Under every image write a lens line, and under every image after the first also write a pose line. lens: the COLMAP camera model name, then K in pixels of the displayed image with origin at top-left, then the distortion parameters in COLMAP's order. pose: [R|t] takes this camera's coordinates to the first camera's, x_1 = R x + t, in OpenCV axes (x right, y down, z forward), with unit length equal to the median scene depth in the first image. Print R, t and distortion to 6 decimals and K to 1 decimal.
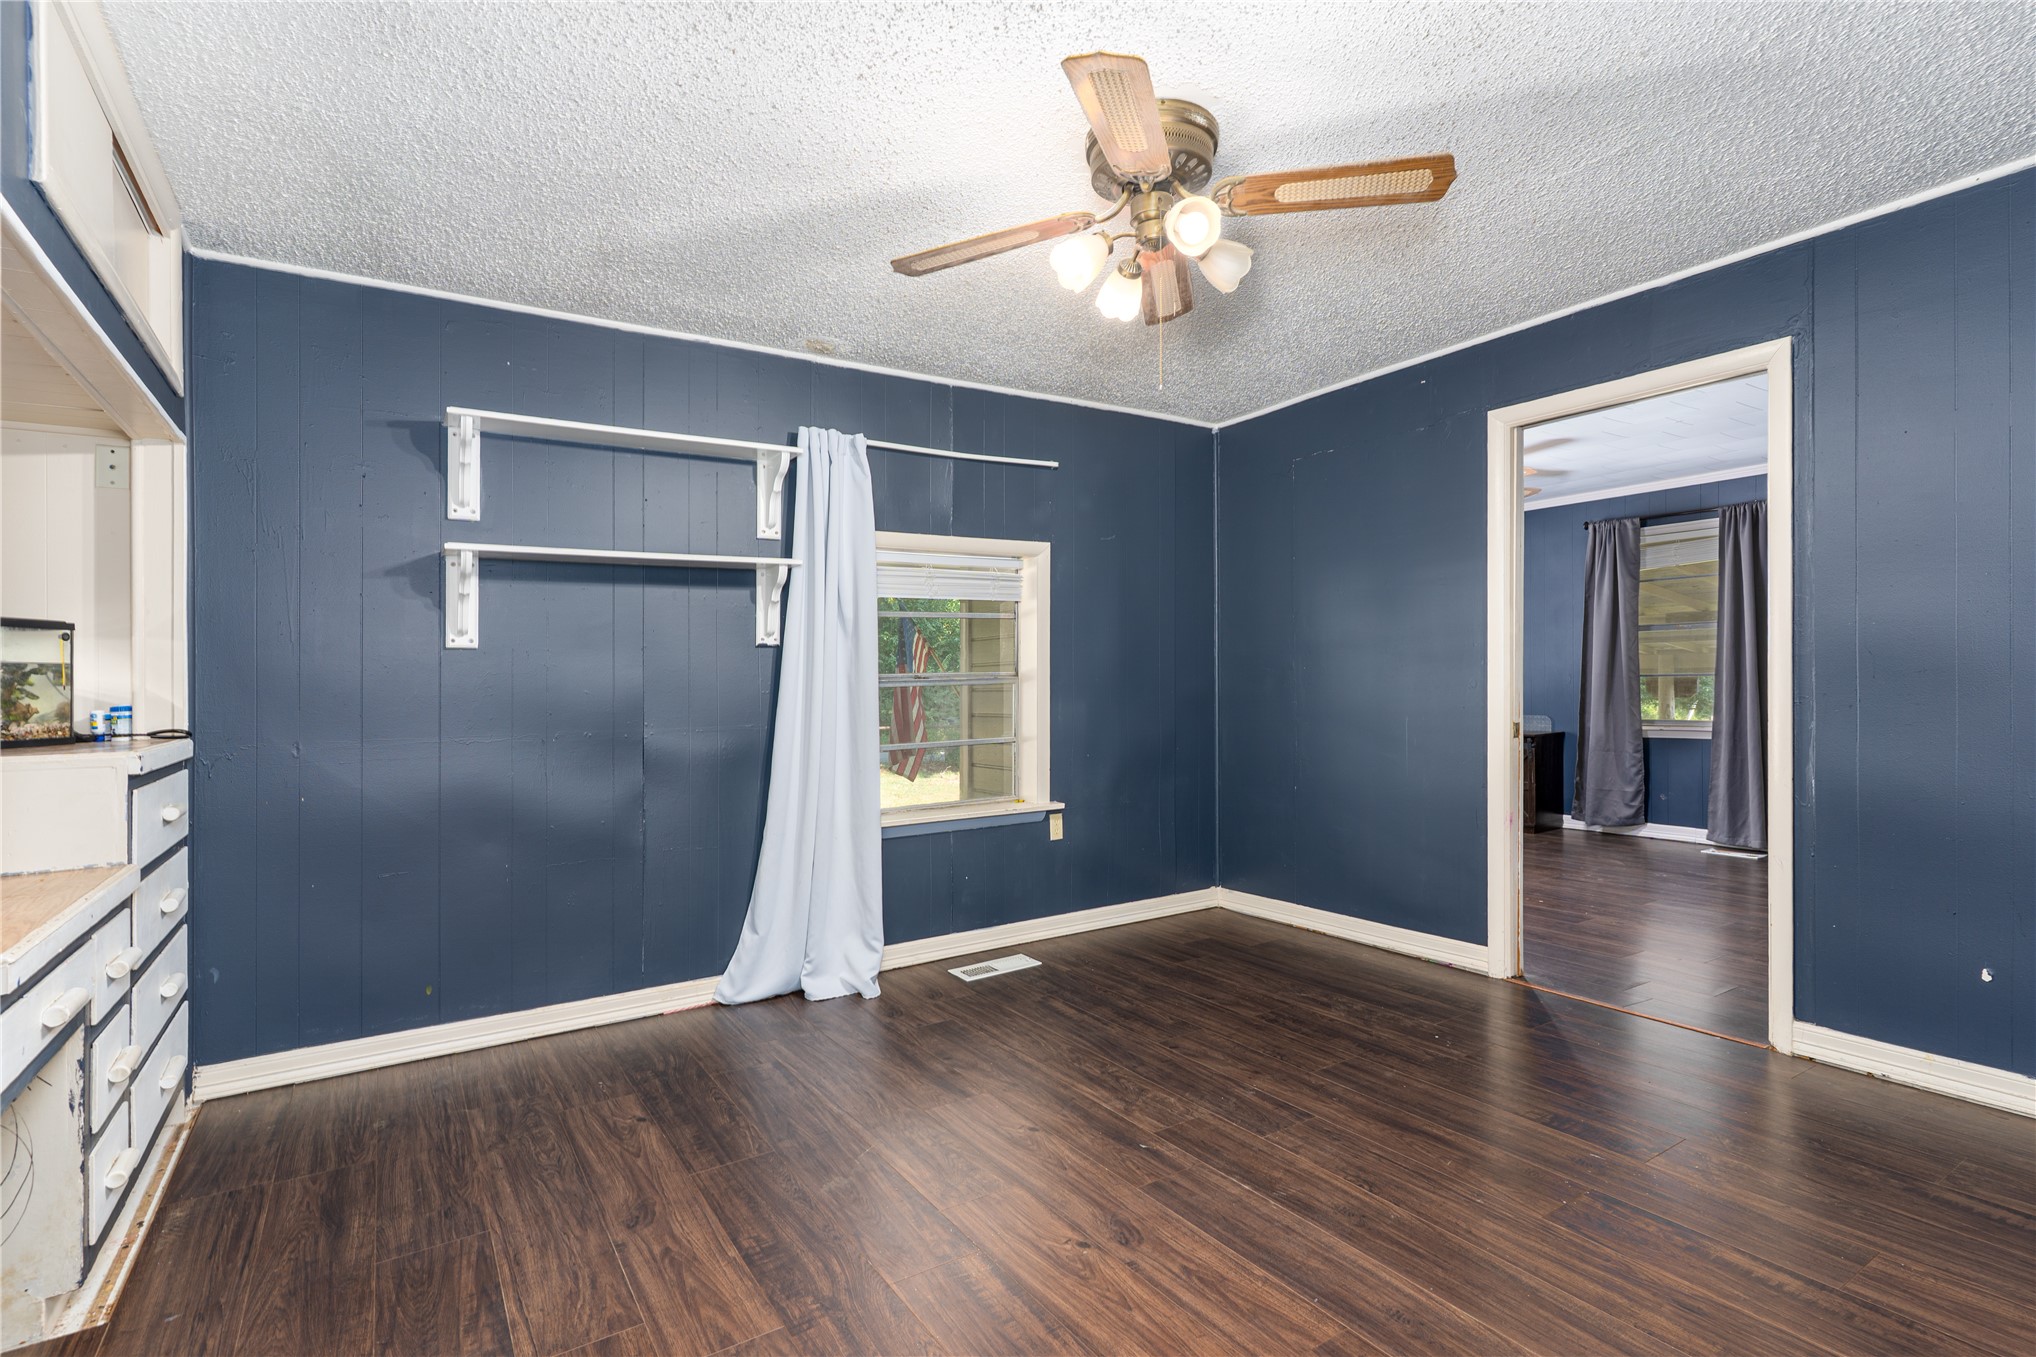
lens RADIAL K [[964.3, 0, 1012.3], [0, 964.3, 674.1], [0, 0, 1]] dist [-0.000555, 0.001100]
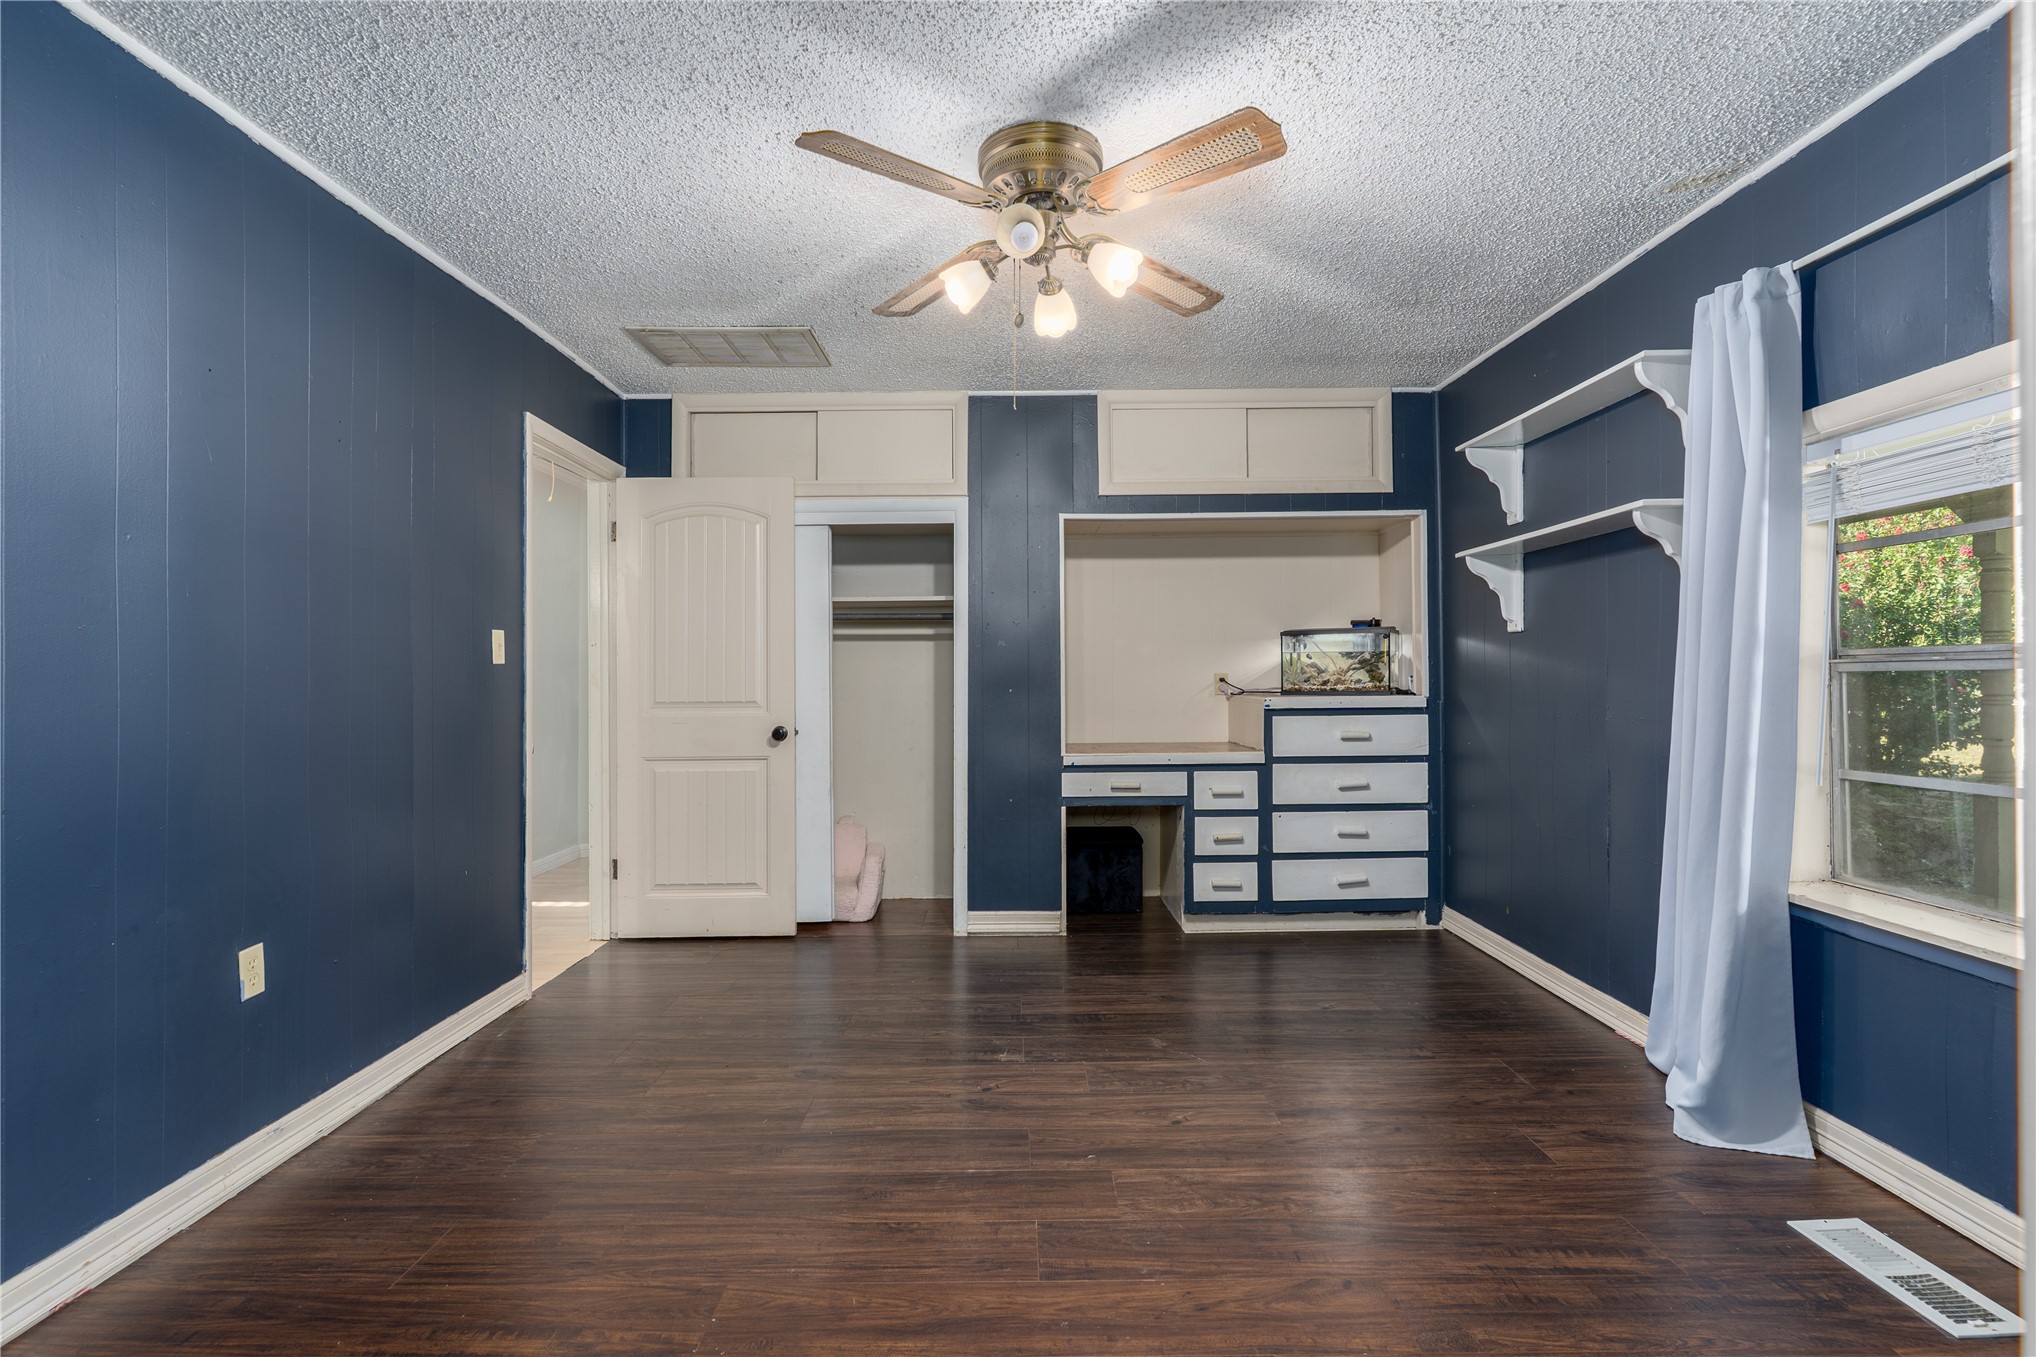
lens RADIAL K [[964.3, 0, 1026.5], [0, 964.3, 675.5], [0, 0, 1]] dist [-0.000555, 0.001100]
pose [[-0.524455, 0.022512, -0.851140, 0.963782], [0.027047, 0.999586, 0.009773, -0.001772], [0.851008, -0.017896, -0.524847, 1.436423]]
